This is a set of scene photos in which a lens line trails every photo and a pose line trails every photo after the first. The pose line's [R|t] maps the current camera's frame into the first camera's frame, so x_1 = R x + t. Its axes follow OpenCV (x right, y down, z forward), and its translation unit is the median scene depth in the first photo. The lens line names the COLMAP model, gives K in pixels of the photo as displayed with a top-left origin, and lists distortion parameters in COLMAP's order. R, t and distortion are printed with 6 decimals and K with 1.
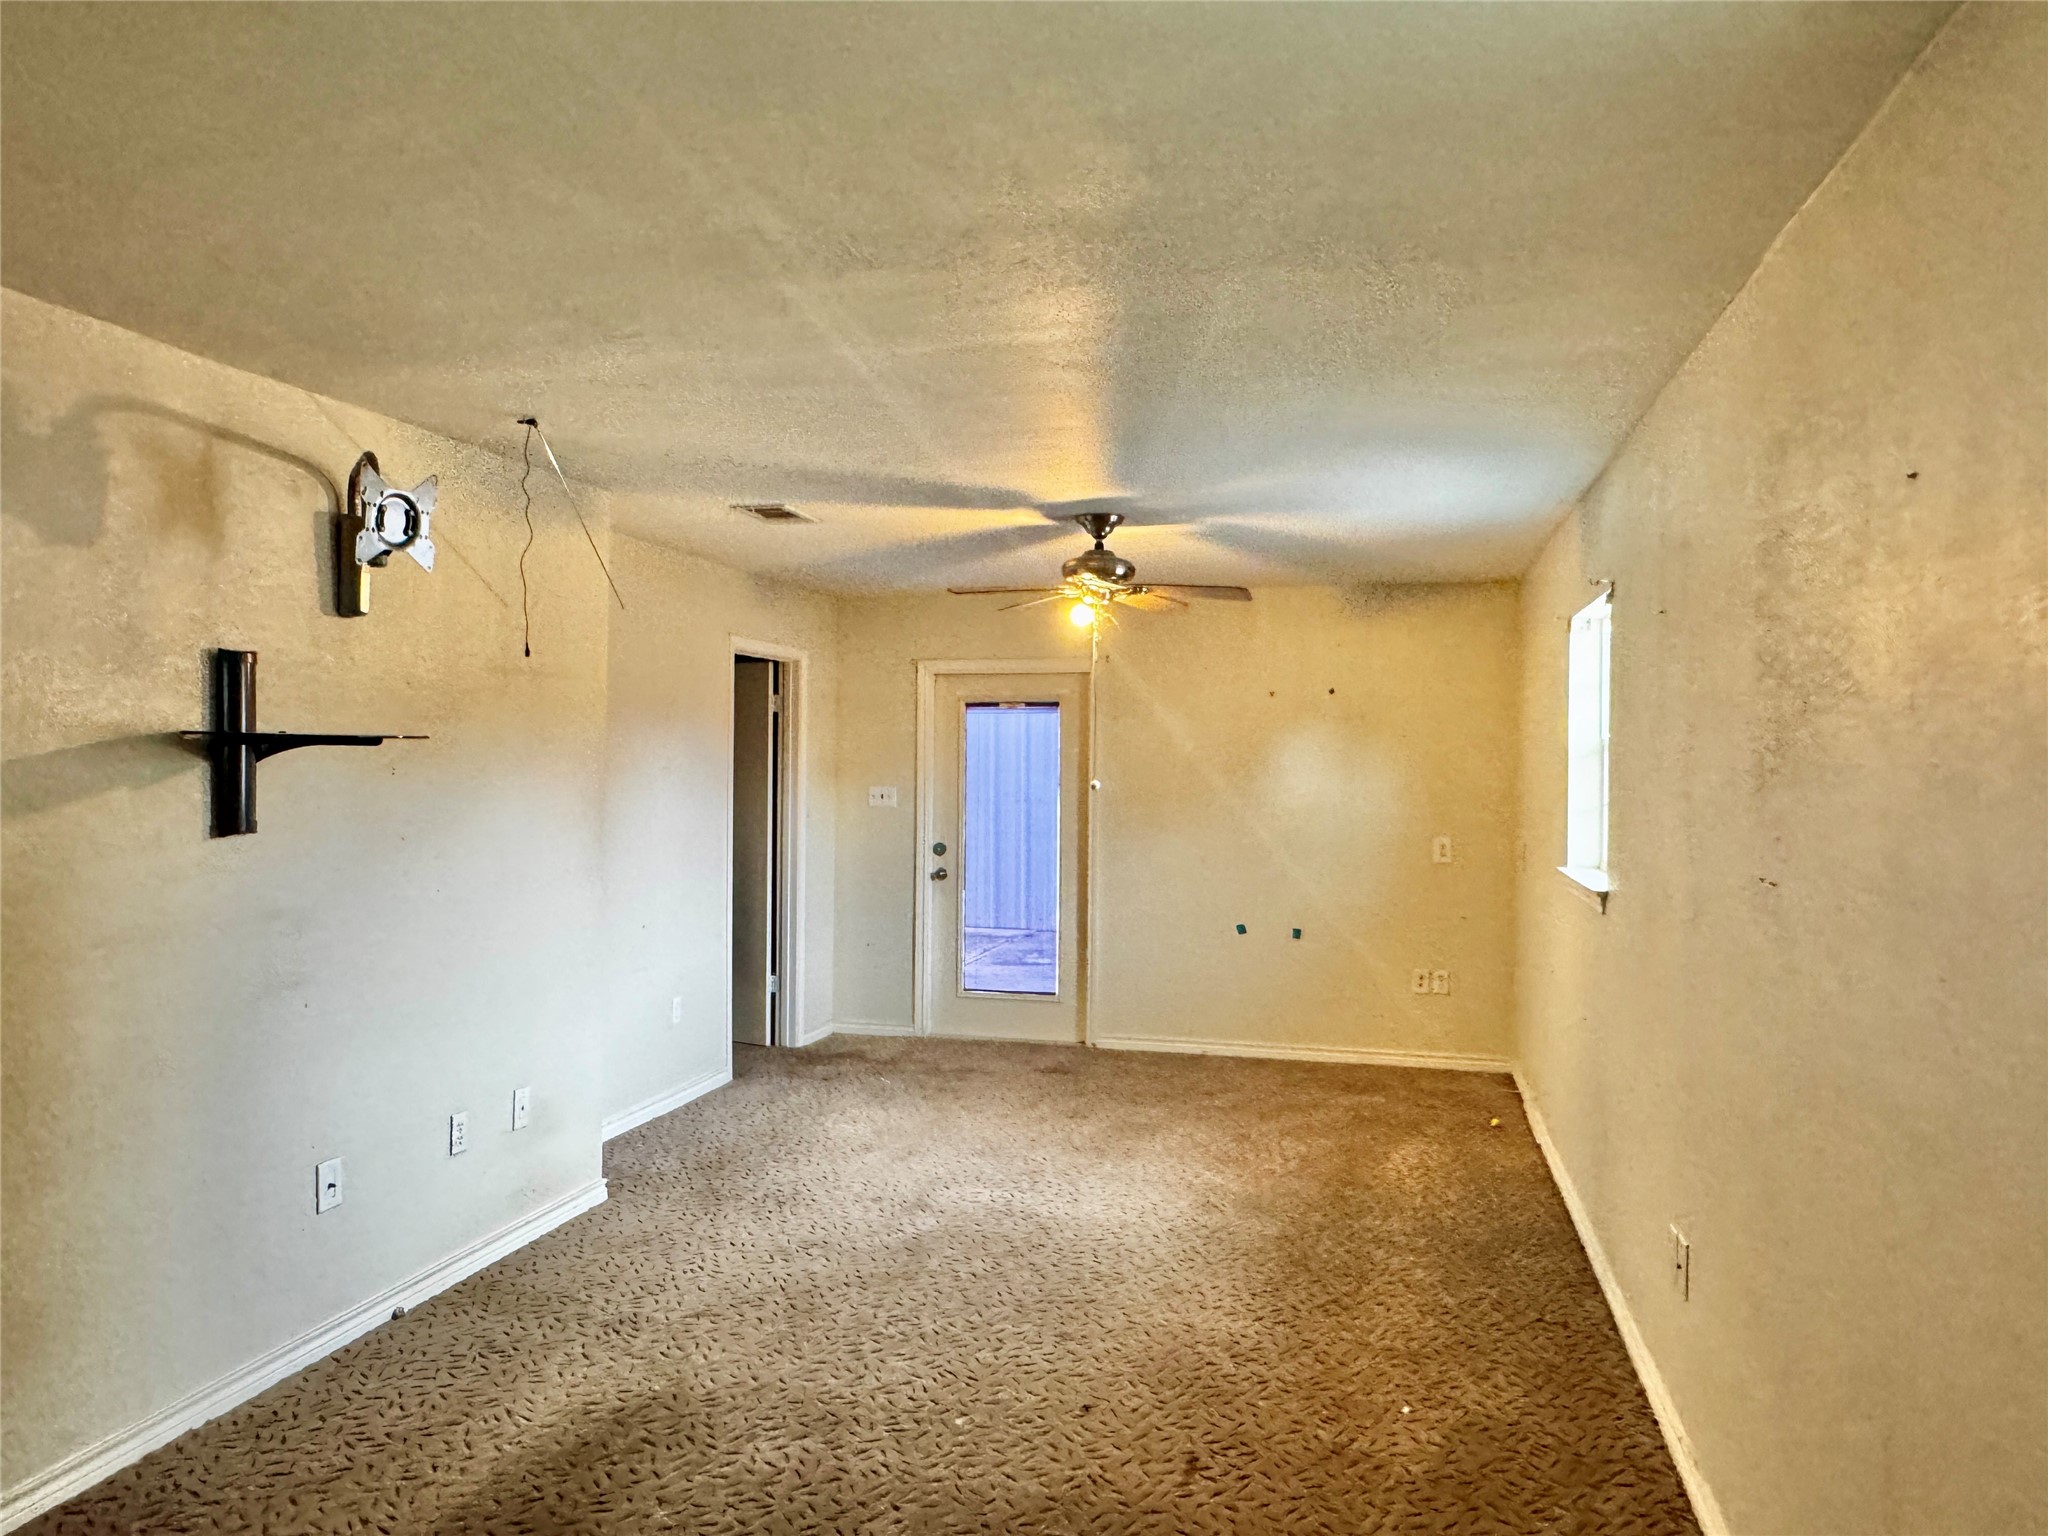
lens RADIAL K [[1432.2, 0, 1024.2], [0, 1432.2, 769.6], [0, 0, 1]] dist [-0.008363, -0.001731]
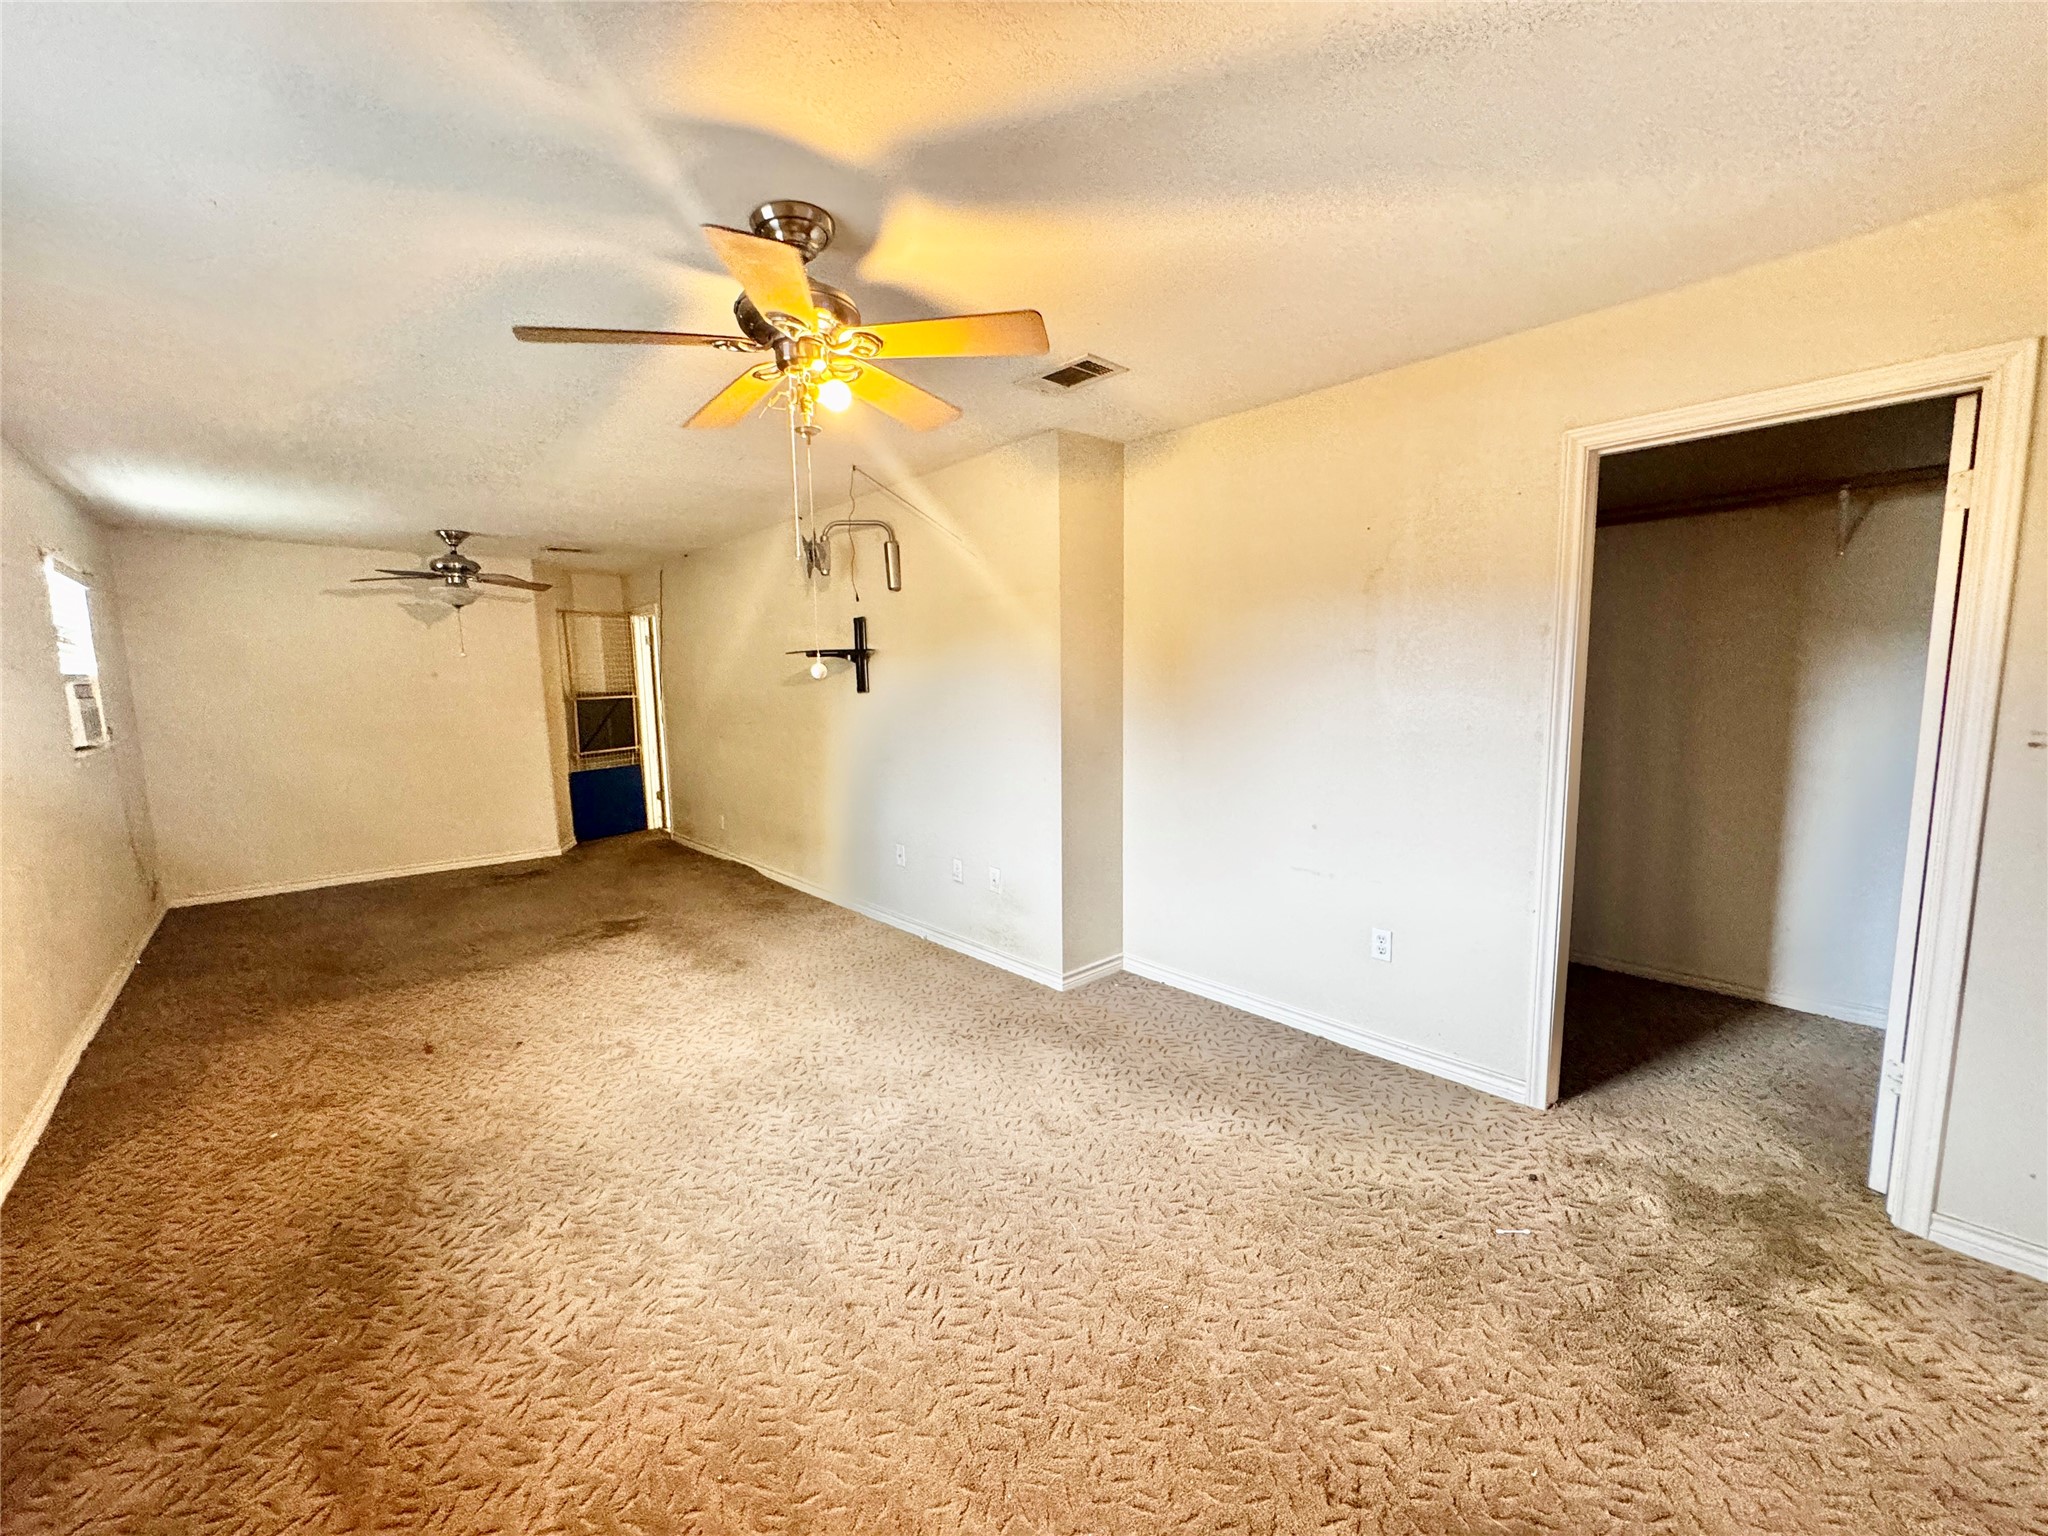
lens RADIAL K [[818.5, 0, 1025.5], [0, 818.5, 767.7], [0, 0, 1]] dist [-0.001791, 0.000253]
pose [[-0.547518, 0.095511, -0.831325, 0.443267], [0.009696, 0.994122, 0.107828, 0.023072], [0.836738, 0.050977, -0.545226, 1.855813]]
